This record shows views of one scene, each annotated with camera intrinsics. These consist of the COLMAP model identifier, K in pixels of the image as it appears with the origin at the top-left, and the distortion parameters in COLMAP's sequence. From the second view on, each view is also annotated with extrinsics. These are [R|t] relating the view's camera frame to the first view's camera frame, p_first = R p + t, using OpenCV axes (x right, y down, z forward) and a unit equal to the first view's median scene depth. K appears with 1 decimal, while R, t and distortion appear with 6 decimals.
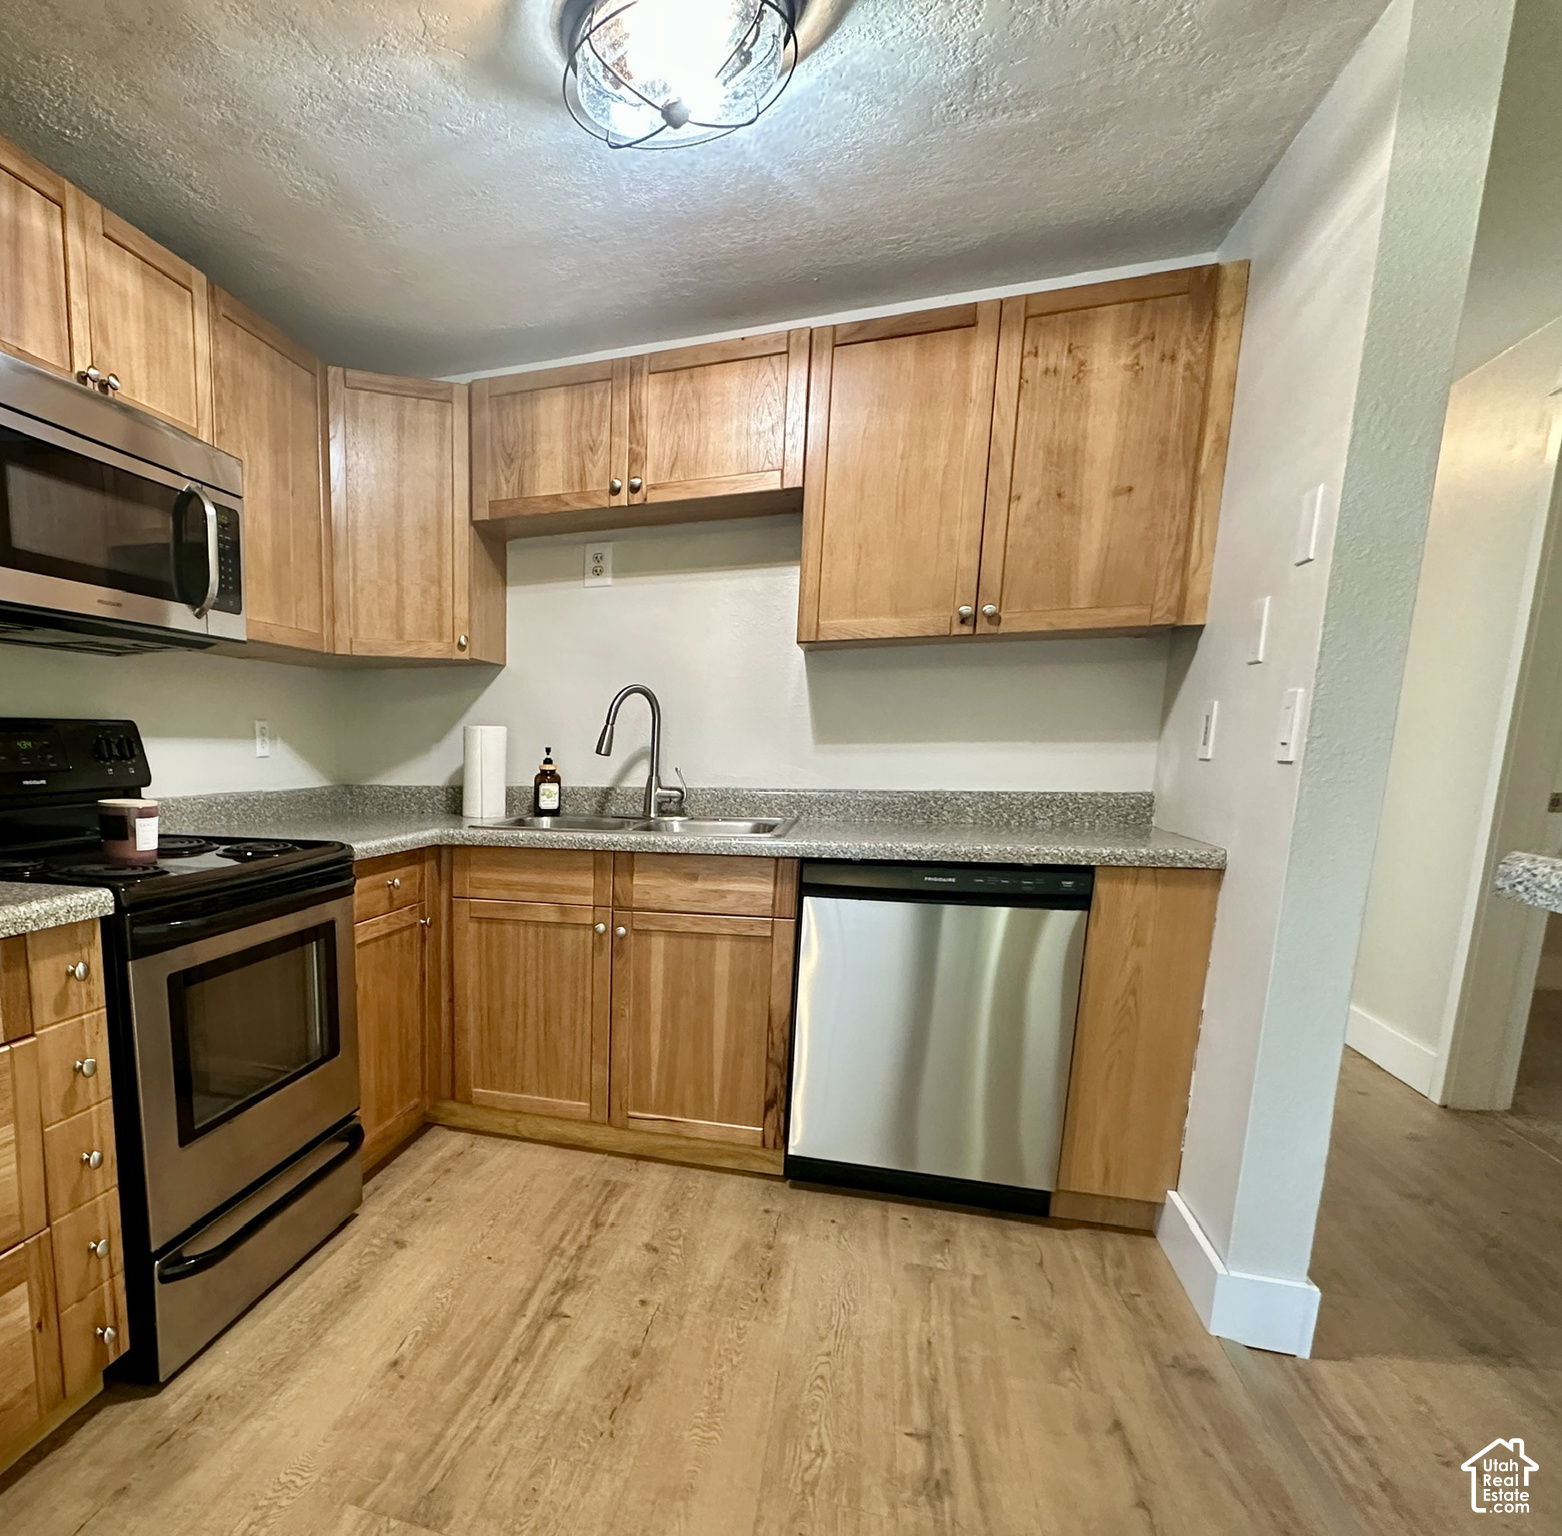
lens RADIAL K [[1307.0, 0, 790.2], [0, 1307.0, 869.1], [0, 0, 1]] dist [0.001858, 0.006940]
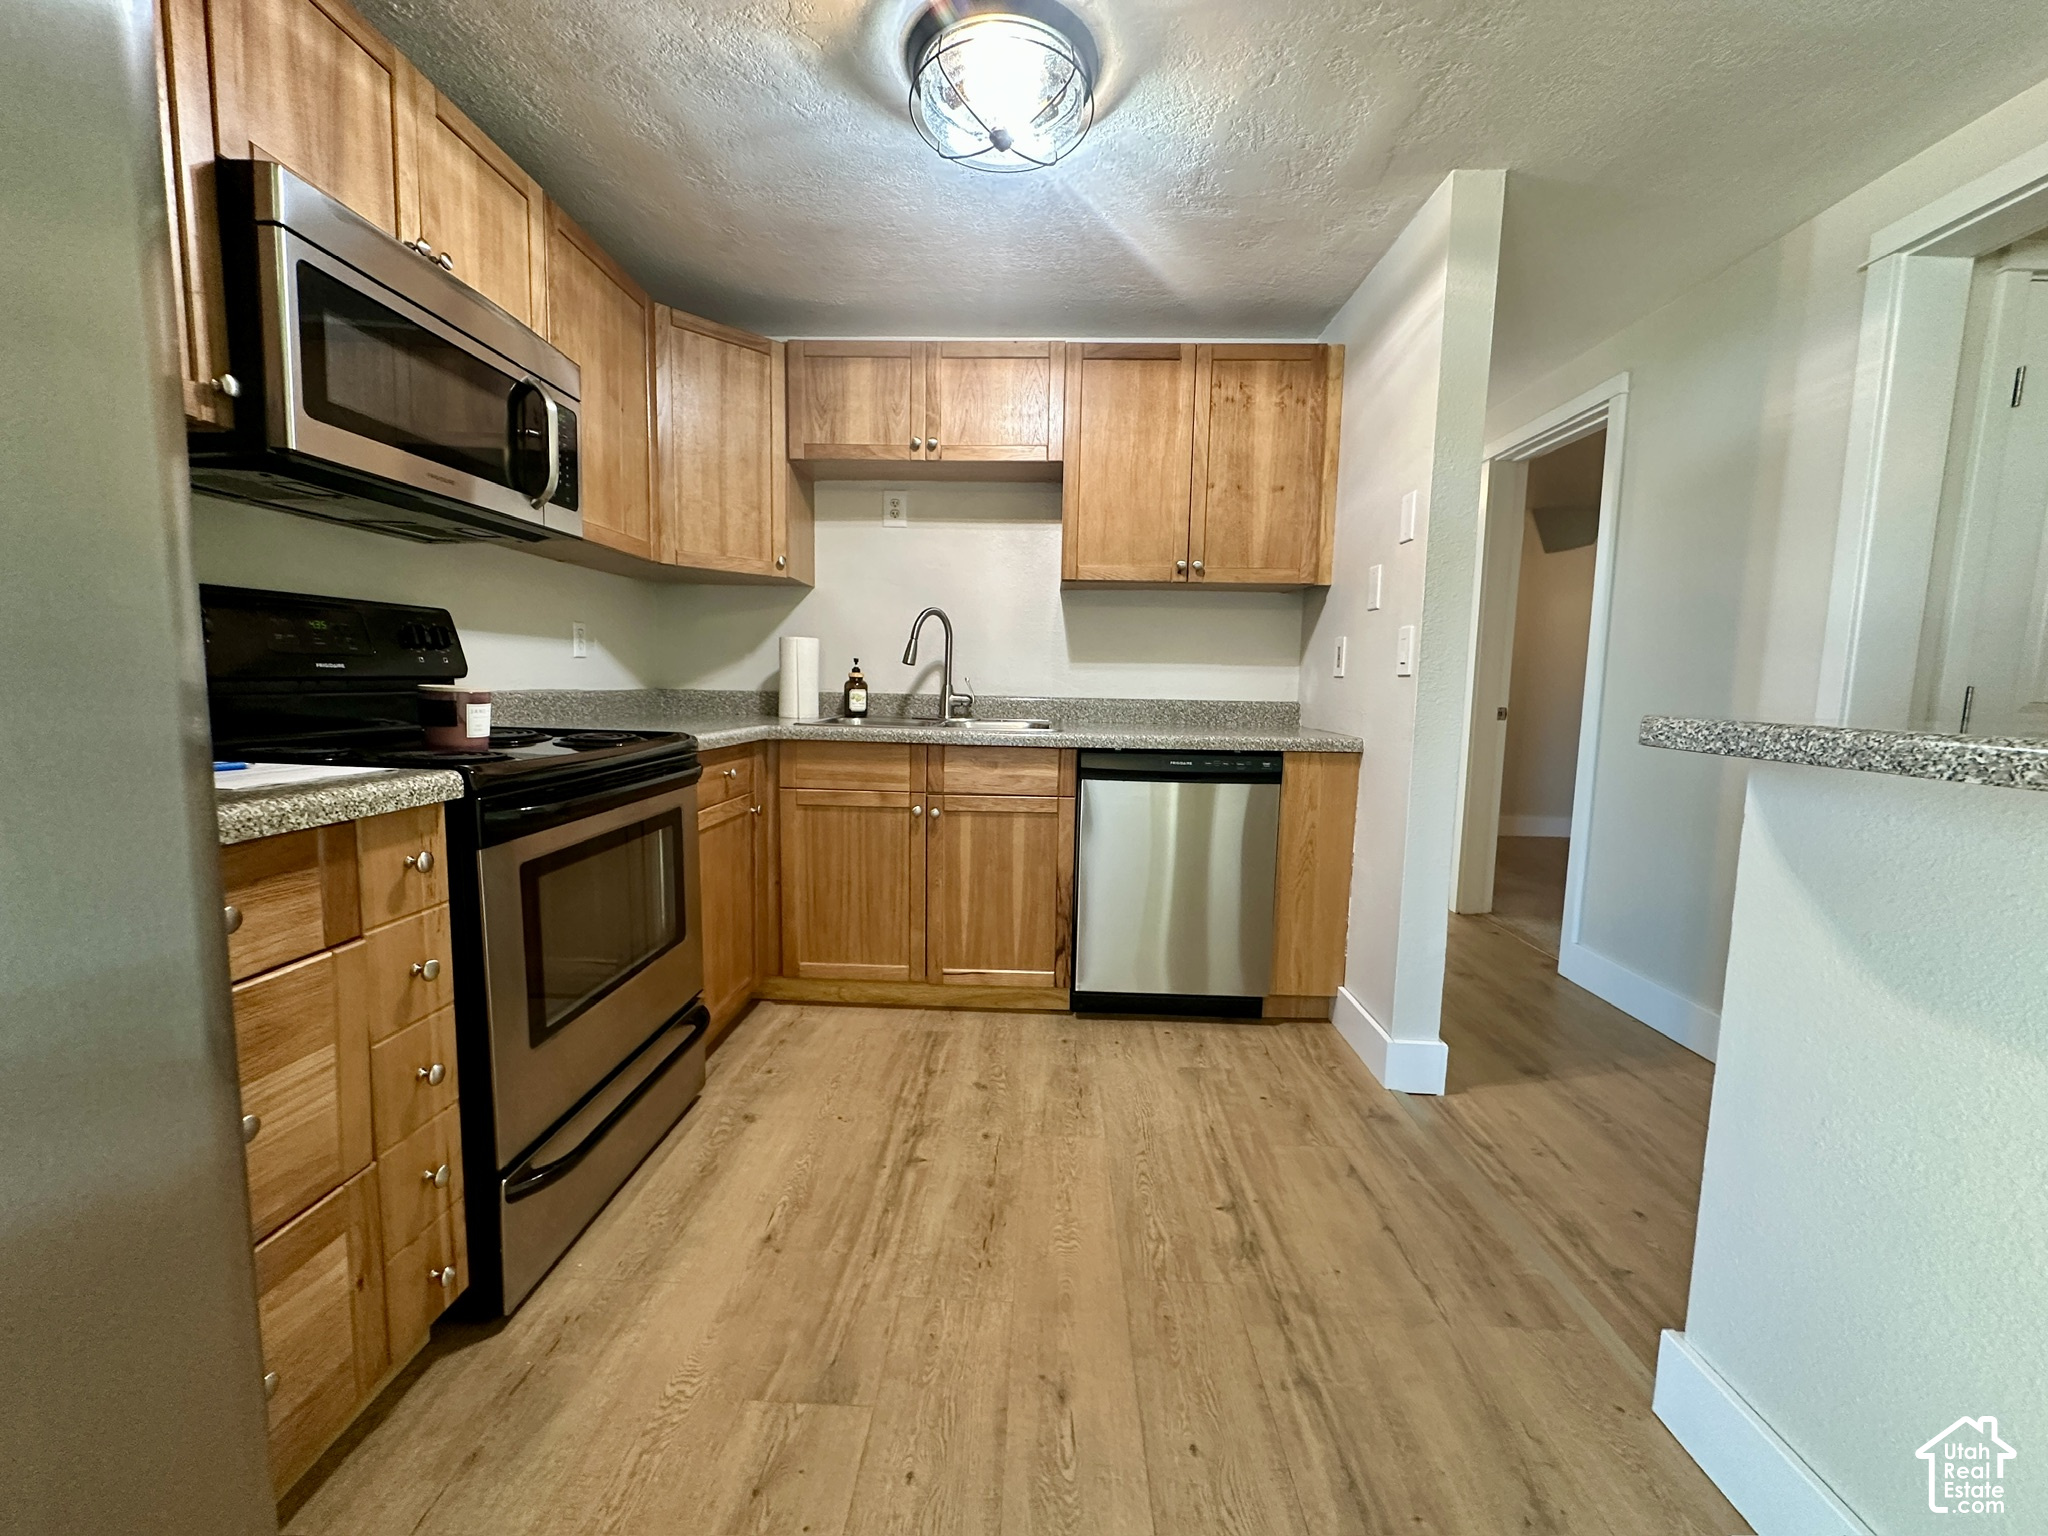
lens RADIAL K [[821.8, 0, 1026.6], [0, 821.8, 762.8], [0, 0, 1]] dist [0.002187, 0.001033]
pose [[0.935272, -0.010611, 0.353772, -0.324163], [0.037965, 0.996791, -0.070472, 0.060456], [-0.351889, 0.079342, 0.932673, 0.294340]]
